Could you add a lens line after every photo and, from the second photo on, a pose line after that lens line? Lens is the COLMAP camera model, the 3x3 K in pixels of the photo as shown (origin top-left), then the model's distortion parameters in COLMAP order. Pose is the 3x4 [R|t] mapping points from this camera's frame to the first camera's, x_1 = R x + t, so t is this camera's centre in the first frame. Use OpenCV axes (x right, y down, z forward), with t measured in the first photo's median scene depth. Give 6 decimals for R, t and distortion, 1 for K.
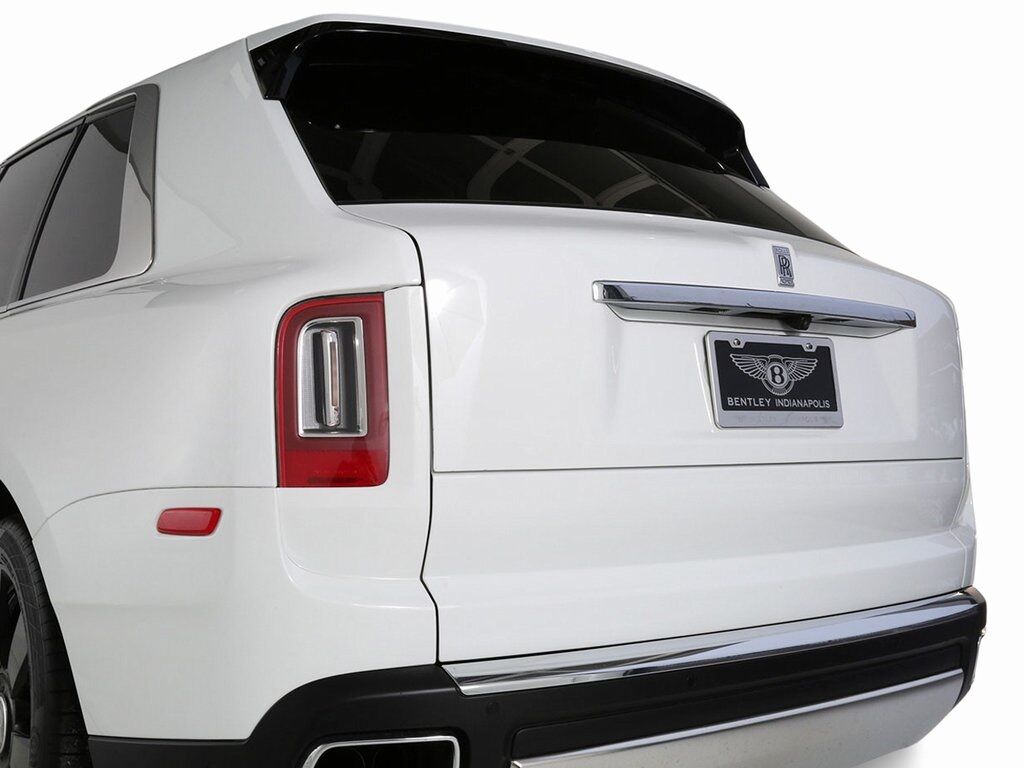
lens RADIAL K [[1036.9, 0, 483.2], [0, 1036.9, 416.6], [0, 0, 1]] dist [0.043872, 0.000000]
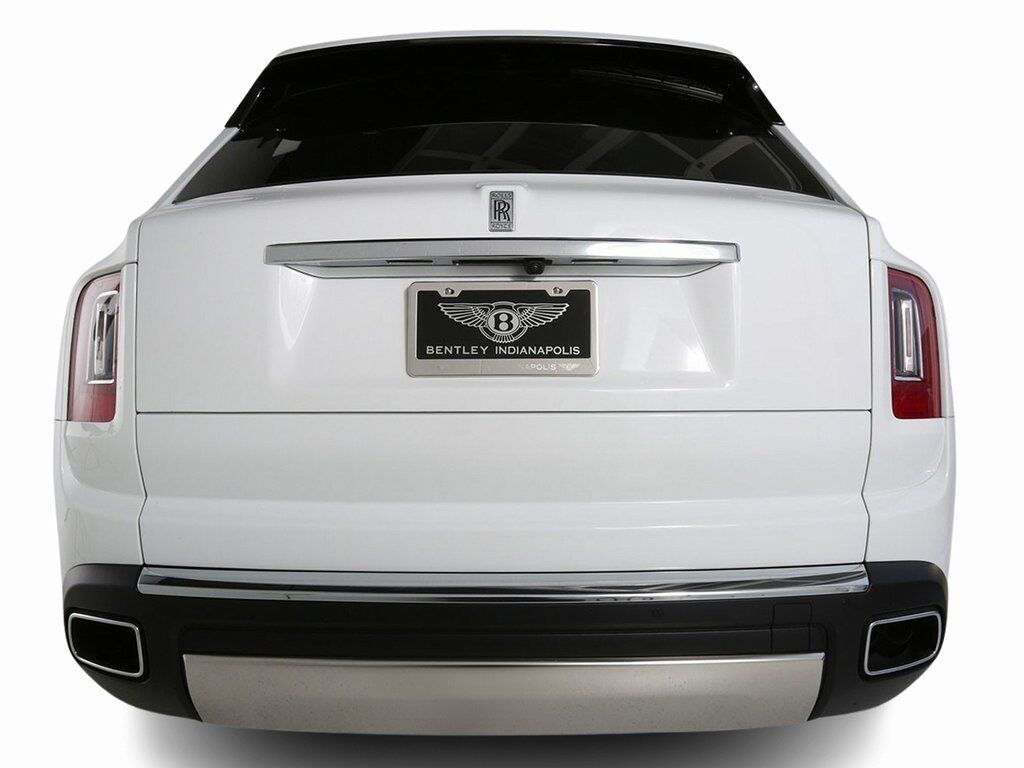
lens RADIAL K [[789.4, 0, 511.8], [0, 789.4, 379.9], [0, 0, 1]] dist [0.002444, 0.001847]
pose [[0.826876, -0.000851, -0.562383, 0.708561], [0.007003, 0.999937, 0.008783, 0.008013], [0.562341, -0.011200, 0.826830, 0.387848]]
